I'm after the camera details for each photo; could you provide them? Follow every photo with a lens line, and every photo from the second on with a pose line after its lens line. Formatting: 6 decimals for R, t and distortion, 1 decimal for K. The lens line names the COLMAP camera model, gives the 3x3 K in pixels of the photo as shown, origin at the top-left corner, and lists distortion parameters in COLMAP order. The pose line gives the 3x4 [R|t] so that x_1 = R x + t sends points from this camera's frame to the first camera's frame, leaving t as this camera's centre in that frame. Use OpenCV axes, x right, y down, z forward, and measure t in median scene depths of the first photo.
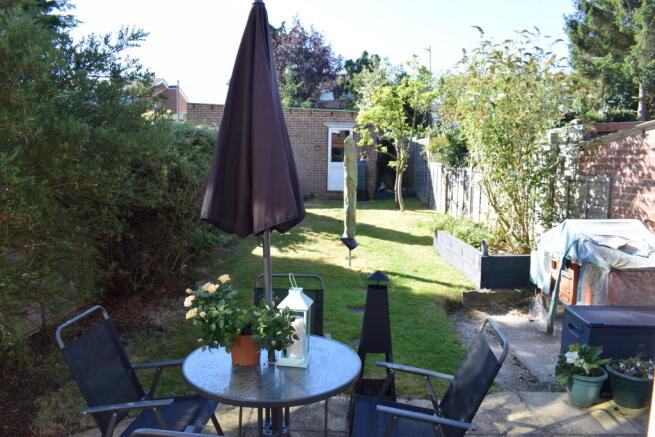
lens RADIAL K [[521.9, 0, 329.8], [0, 521.9, 216.5], [0, 0, 1]] dist [-0.099493, 0.018674]
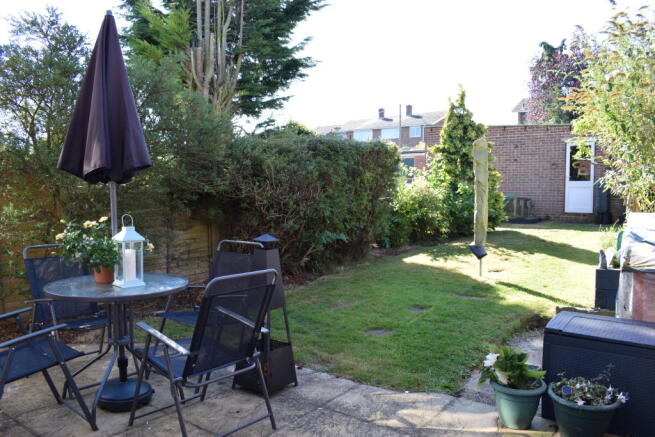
lens RADIAL K [[521.9, 0, 328.4], [0, 521.9, 223.1], [0, 0, 1]] dist [-0.099493, 0.018674]
pose [[0.831766, 0.020268, -0.554756, 0.214789], [-0.048508, 0.998164, -0.036263, 0.030549], [0.553003, 0.057073, 0.831222, 0.047516]]
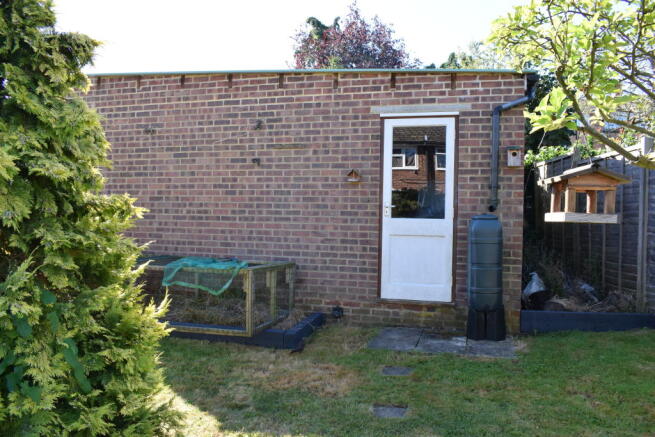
lens RADIAL K [[521.9, 0, 327.7], [0, 521.9, 217.5], [0, 0, 1]] dist [-0.099493, 0.018674]
pose [[0.988561, 0.000191, -0.150822, 0.018030], [-0.013561, 0.996061, -0.087625, -0.107065], [0.150211, 0.088668, 0.984670, 0.945316]]
